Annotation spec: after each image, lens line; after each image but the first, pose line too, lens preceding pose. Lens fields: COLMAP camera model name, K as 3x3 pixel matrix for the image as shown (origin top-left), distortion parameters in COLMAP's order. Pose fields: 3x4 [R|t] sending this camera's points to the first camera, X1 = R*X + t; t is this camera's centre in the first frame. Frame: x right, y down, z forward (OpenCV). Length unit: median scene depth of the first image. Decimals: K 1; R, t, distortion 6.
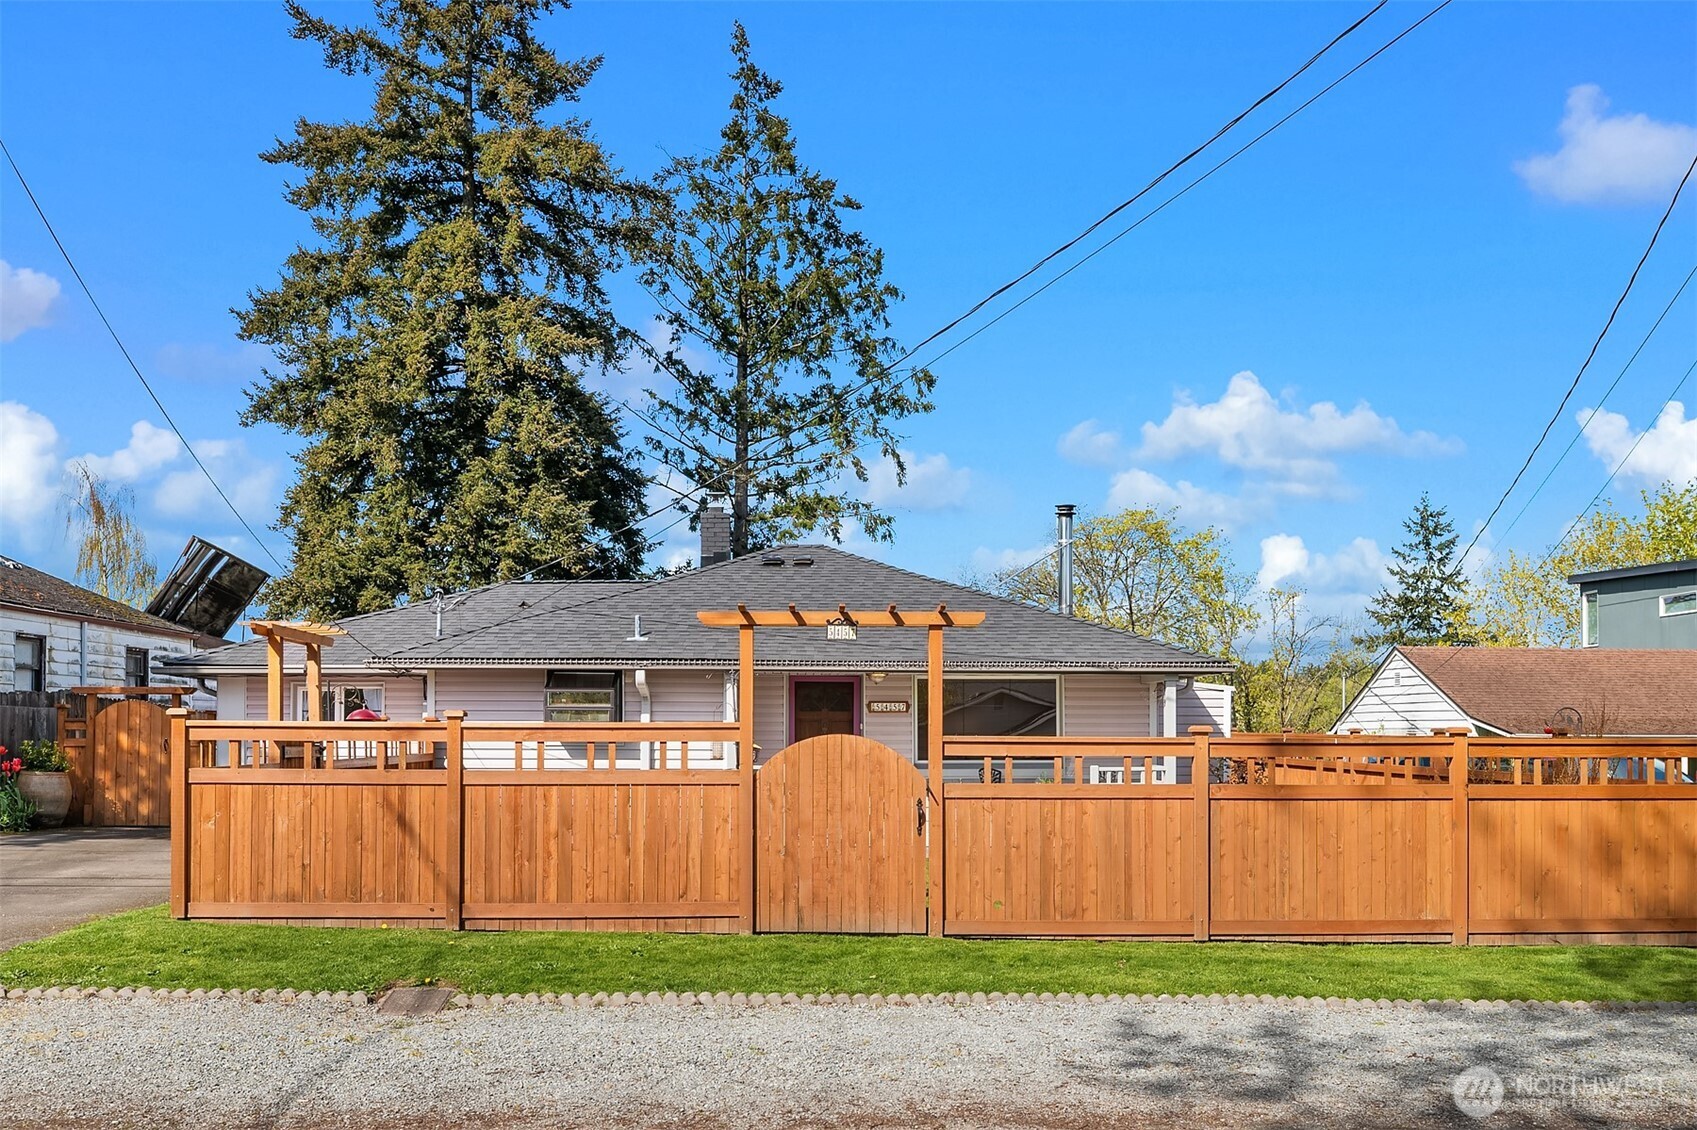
lens RADIAL K [[1387.2, 0, 848.3], [0, 1387.2, 689.1], [0, 0, 1]] dist [-0.010438, -0.003068]
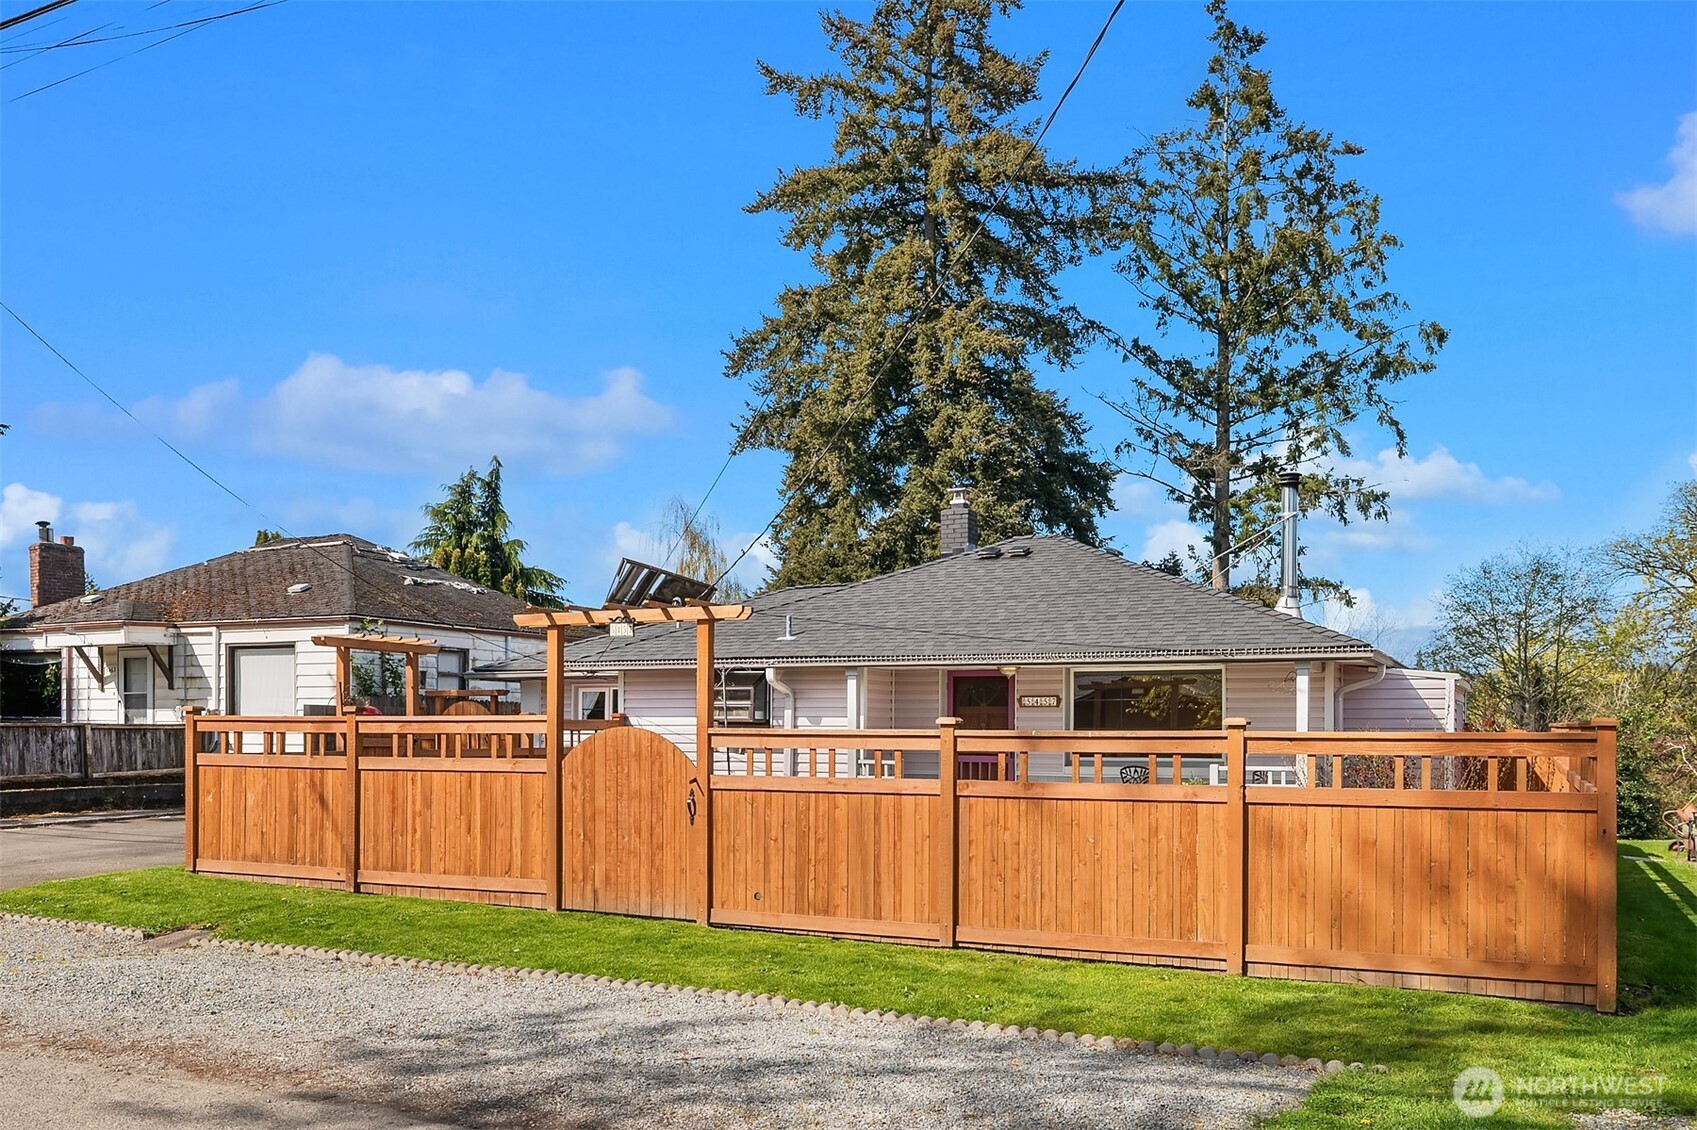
lens RADIAL K [[1402.6, 0, 848.6], [0, 1402.6, 717.9], [0, 0, 1]] dist [-0.012213, -0.006746]
pose [[0.890199, -0.002922, -0.455563, 0.153569], [0.012576, 0.999756, 0.018161, 0.002175], [0.455398, -0.021896, 0.890018, 0.031662]]
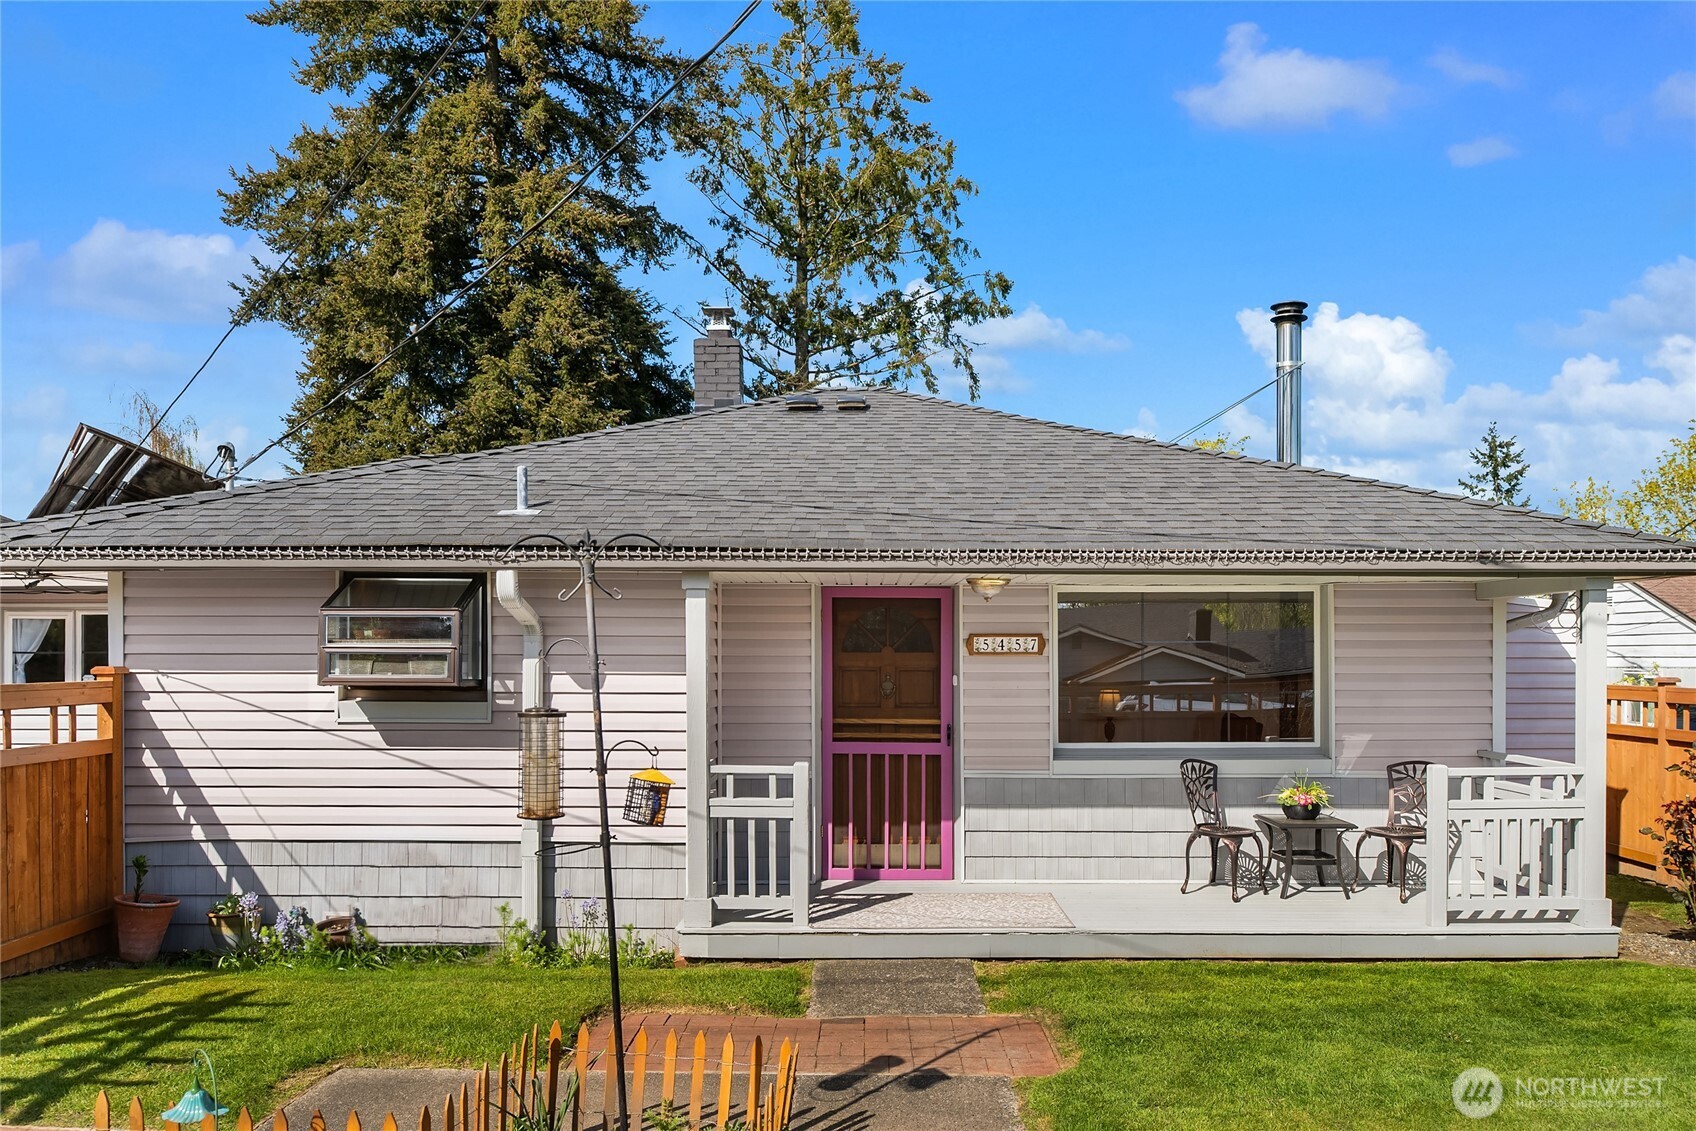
lens RADIAL K [[1194.0, 0, 881.2], [0, 1194.0, 674.4], [0, 0, 1]] dist [-0.009634, -0.005569]
pose [[0.999637, -0.001337, -0.026895, -0.002995], [0.002485, 0.999086, 0.042679, 0.002065], [0.026813, -0.042730, 0.998727, 0.232221]]
